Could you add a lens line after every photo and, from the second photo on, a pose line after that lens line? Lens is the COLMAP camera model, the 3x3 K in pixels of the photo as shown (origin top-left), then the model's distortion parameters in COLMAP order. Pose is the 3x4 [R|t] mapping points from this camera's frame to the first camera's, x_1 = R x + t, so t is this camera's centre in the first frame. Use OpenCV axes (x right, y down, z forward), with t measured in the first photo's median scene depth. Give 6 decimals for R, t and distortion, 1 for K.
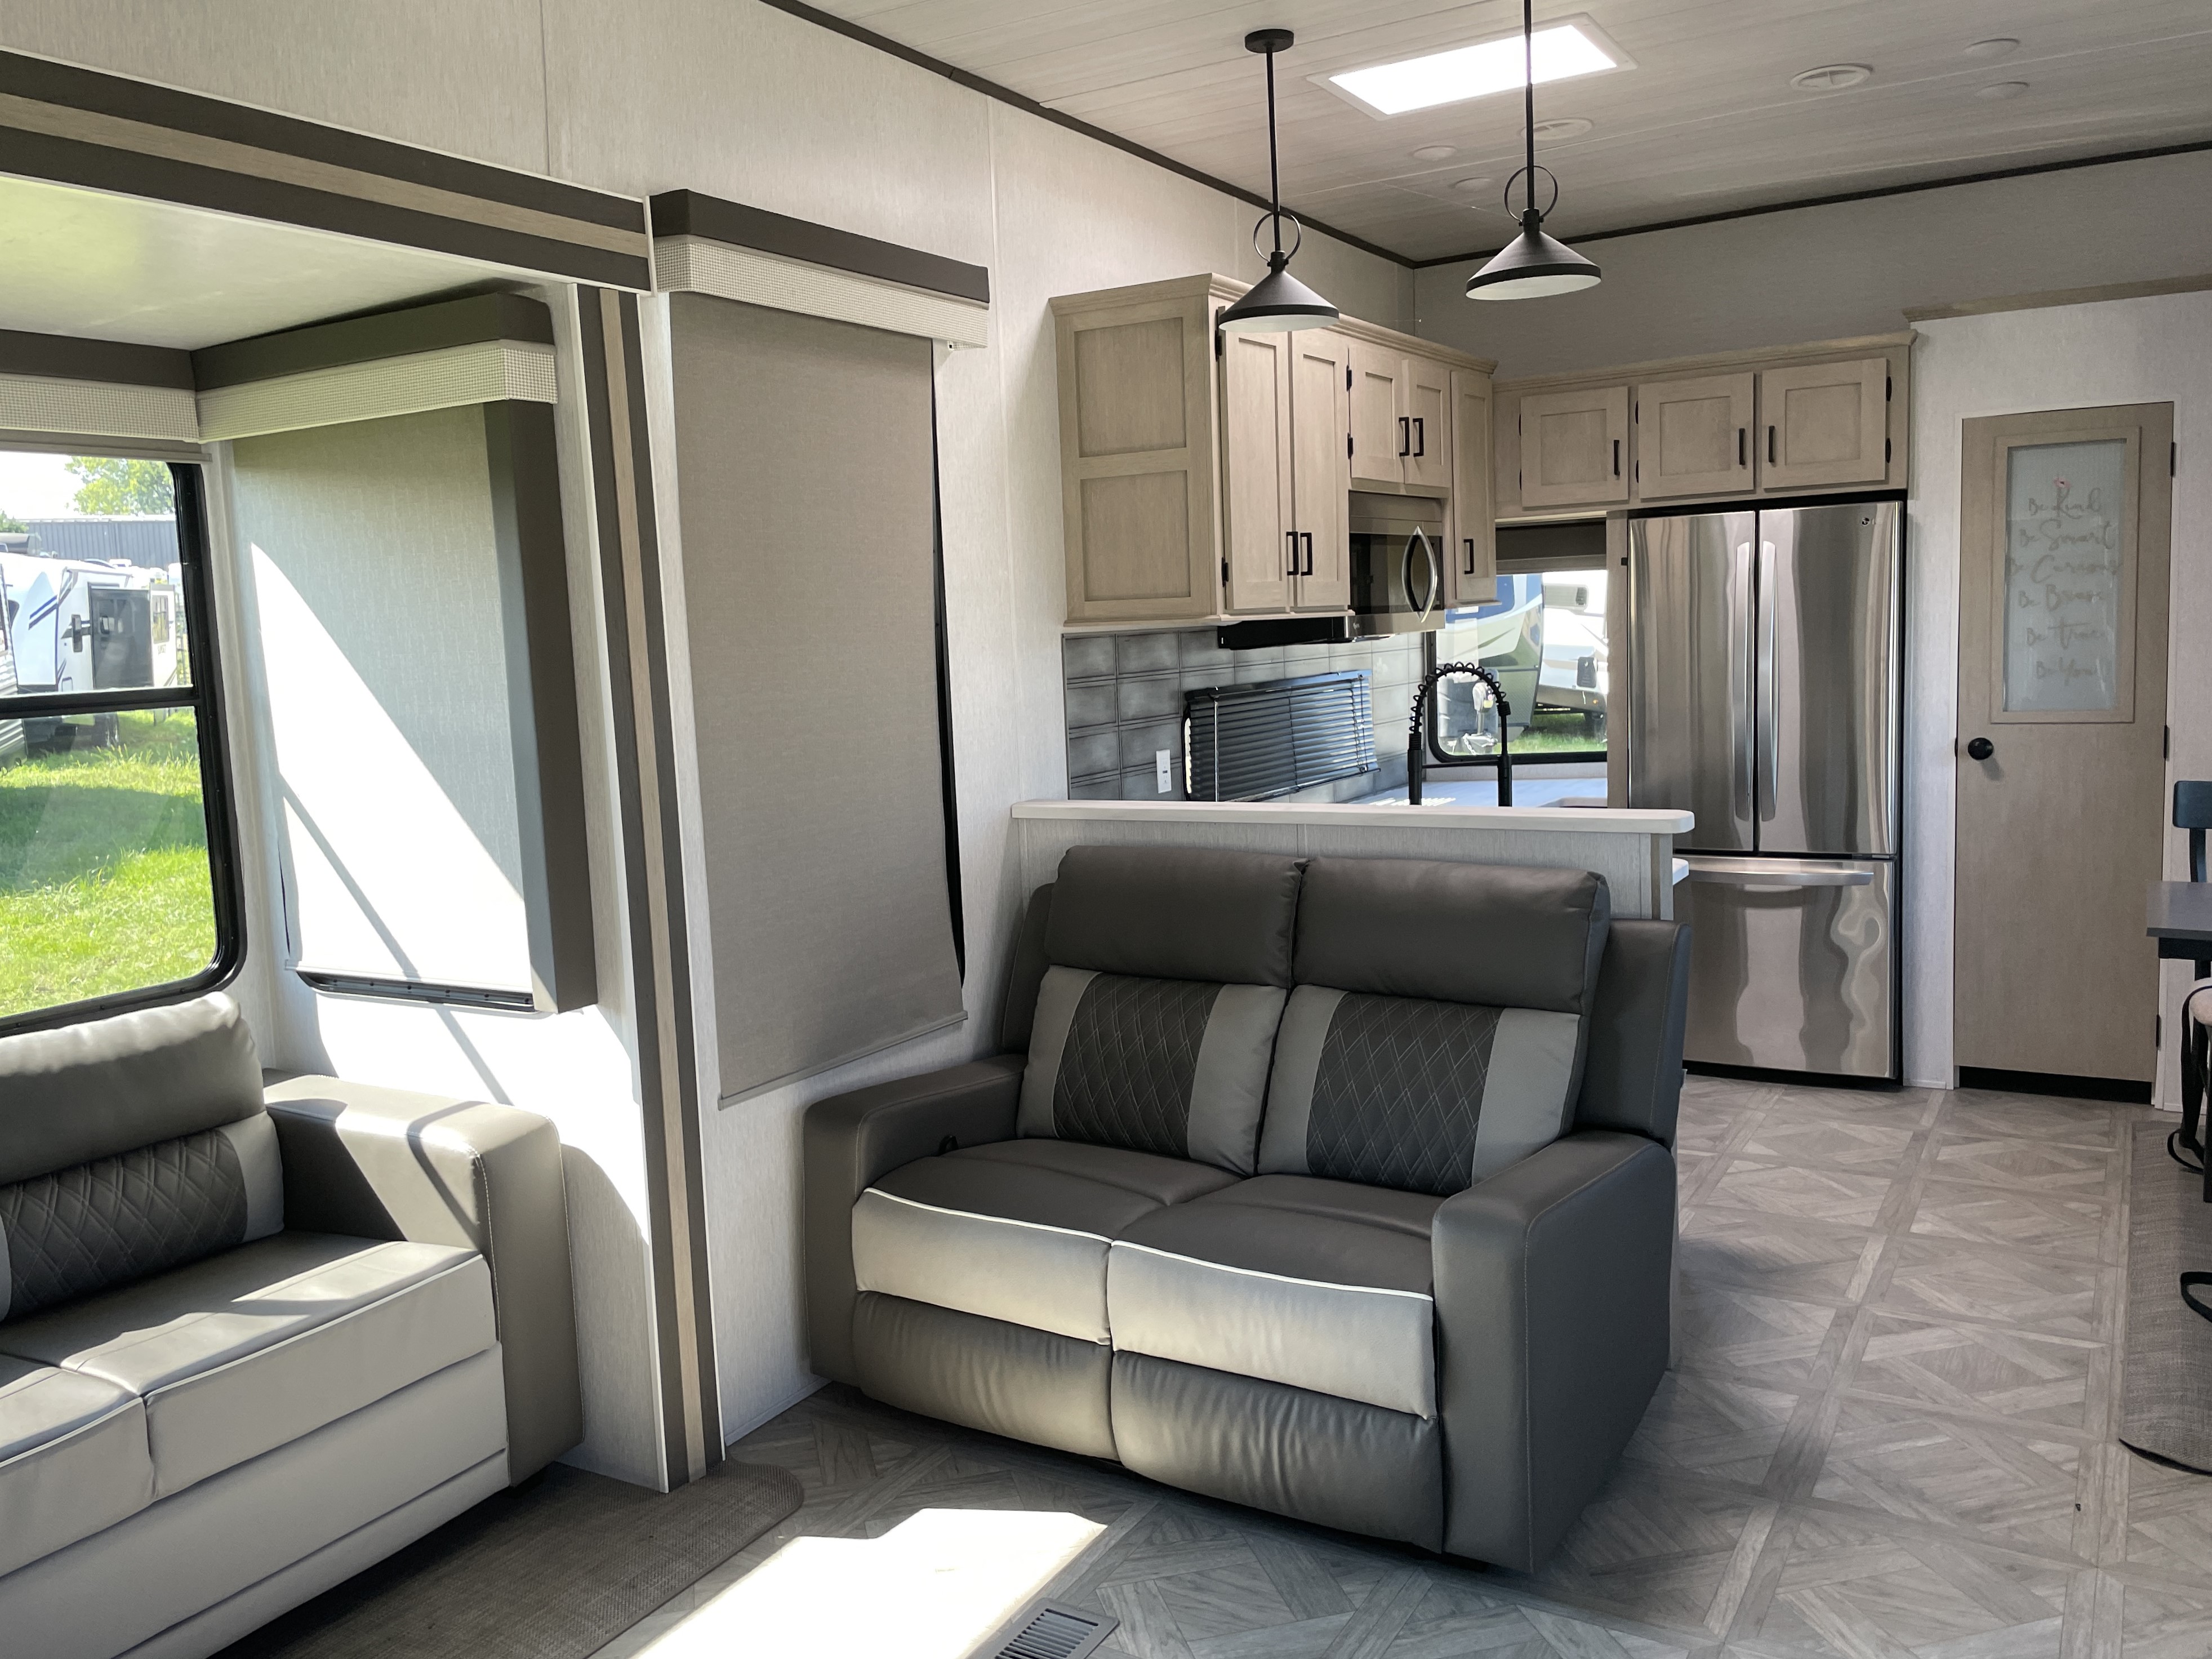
lens RADIAL K [[1714.2, 0, 1106.0], [0, 1714.2, 829.5], [0, 0, 1]] dist [-0.003065, -0.002000]
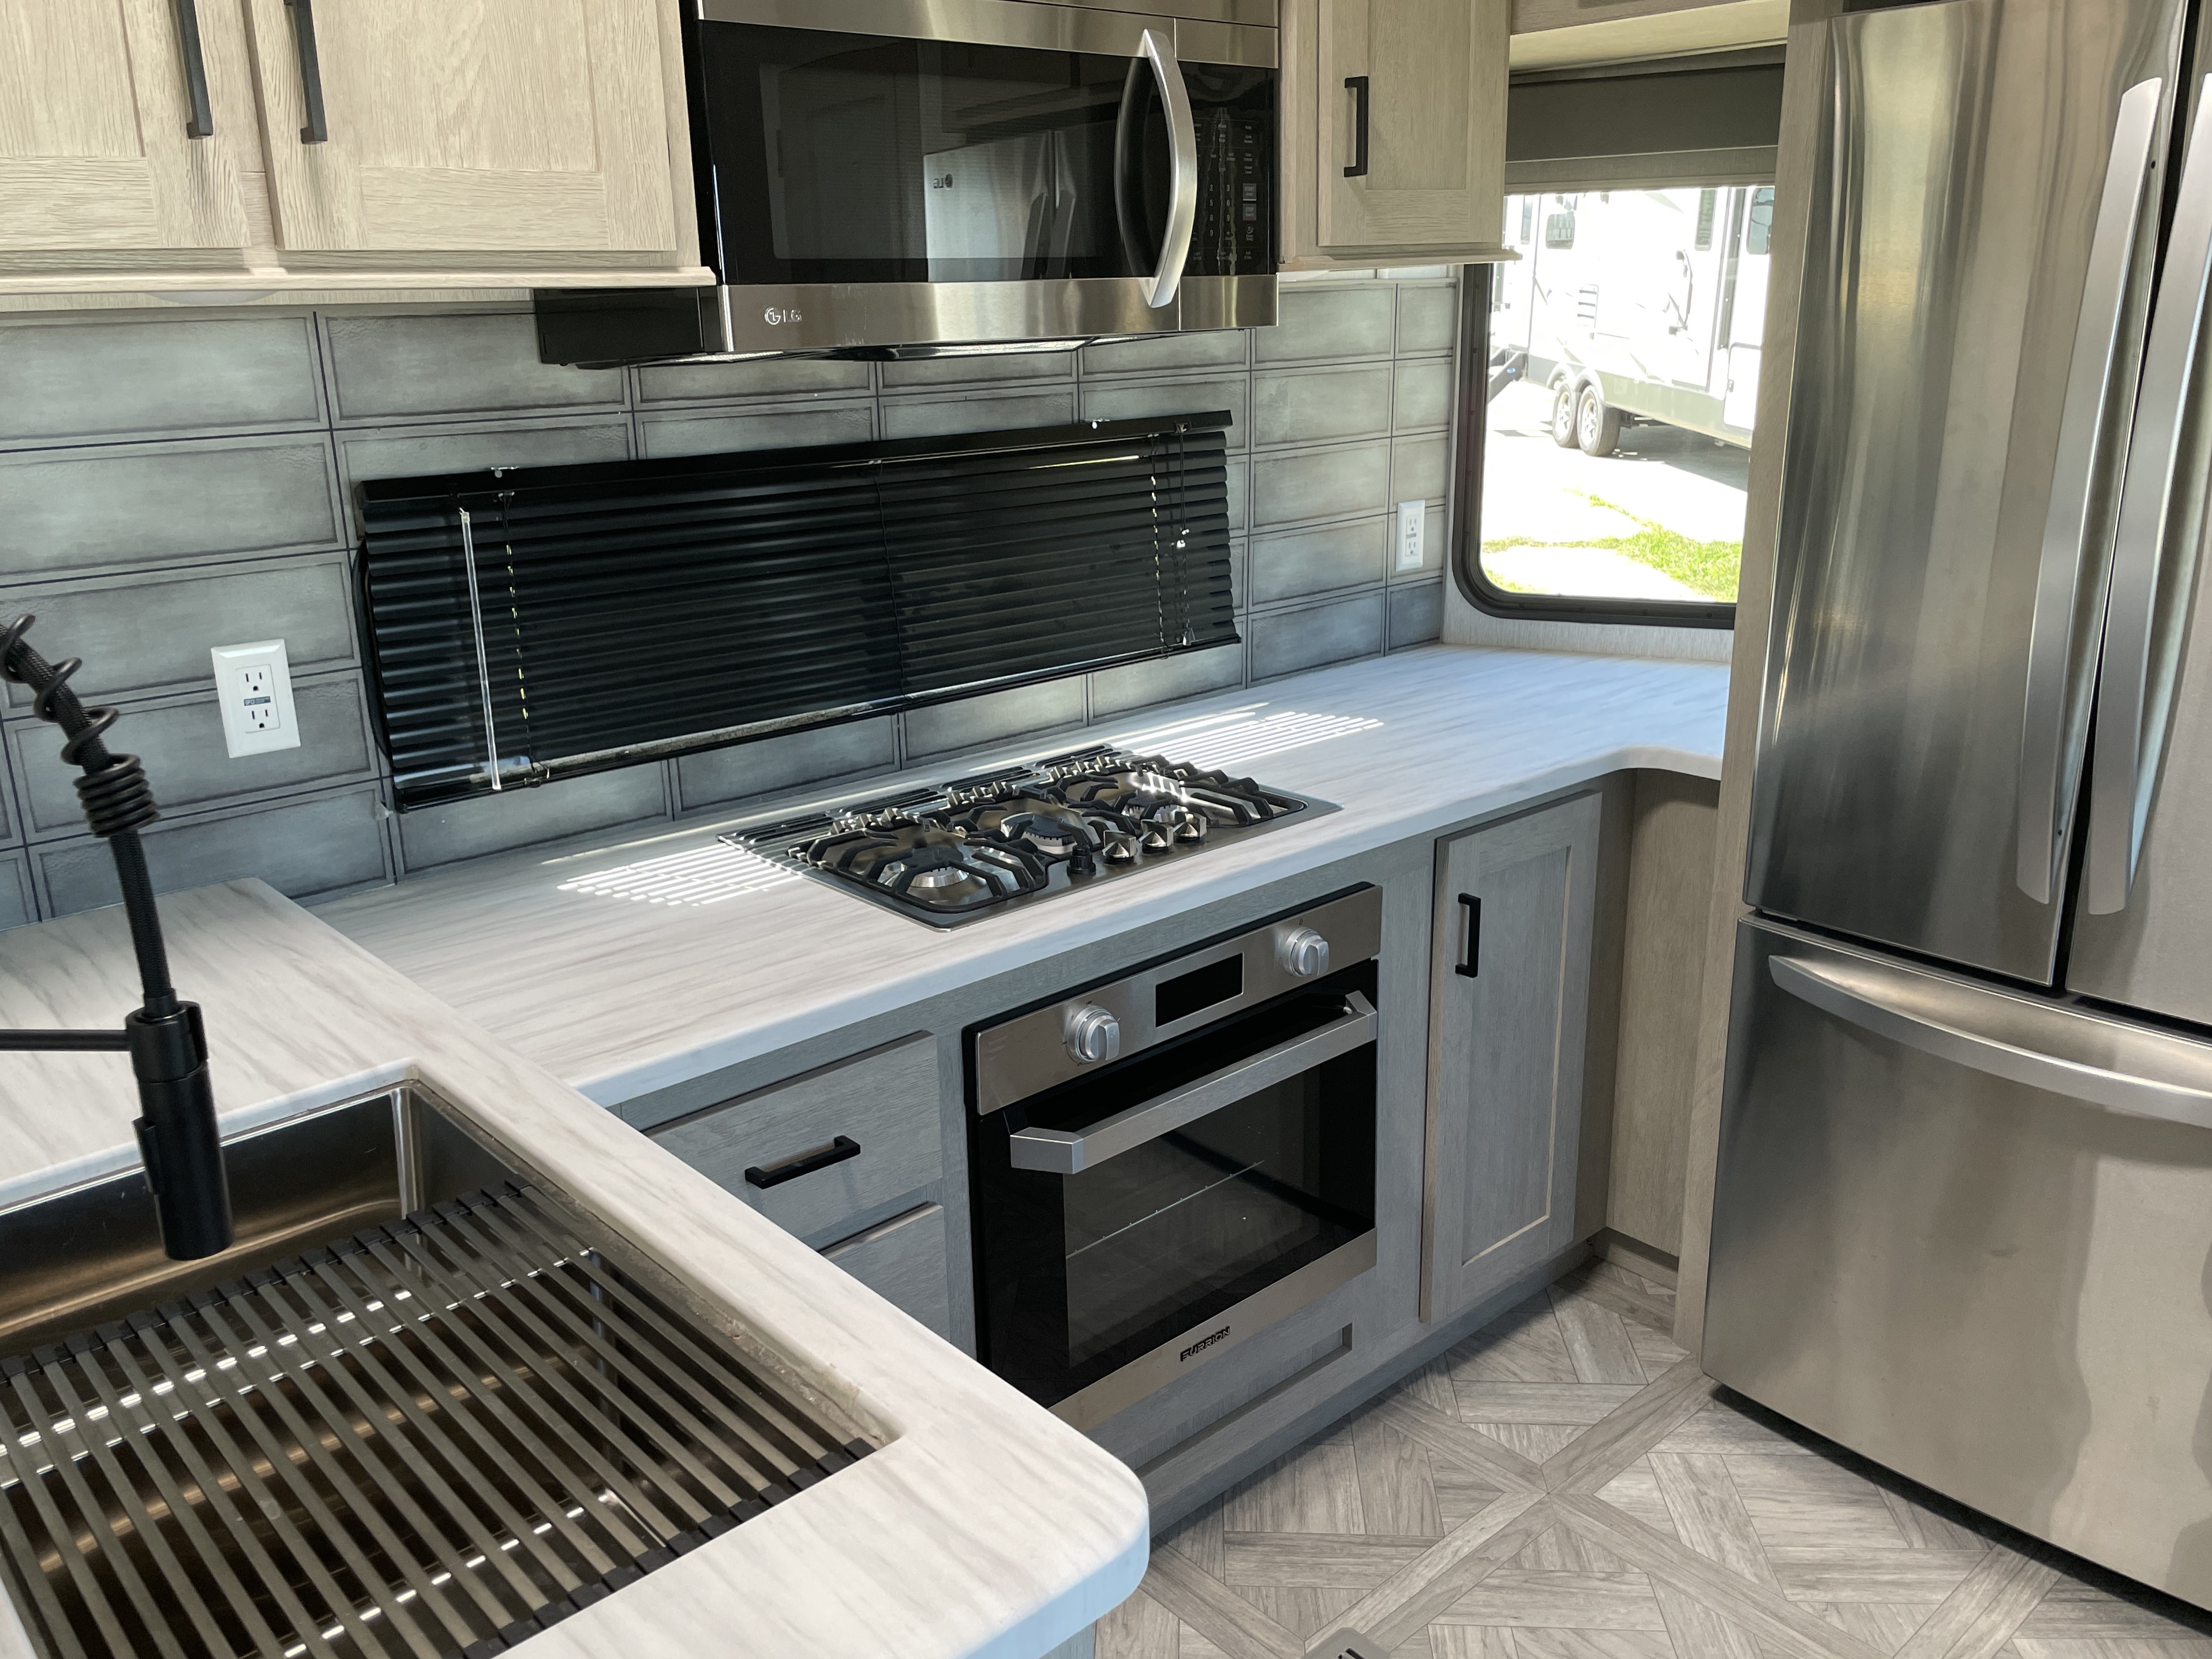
lens RADIAL K [[1668.3, 0, 1106.0], [0, 1668.3, 829.5], [0, 0, 1]] dist [0.001506, 0.000753]
pose [[0.963741, 0.112169, -0.242118, 0.343818], [-0.066011, 0.979373, 0.190972, -0.099256], [0.258545, -0.168065, 0.951267, 0.792230]]
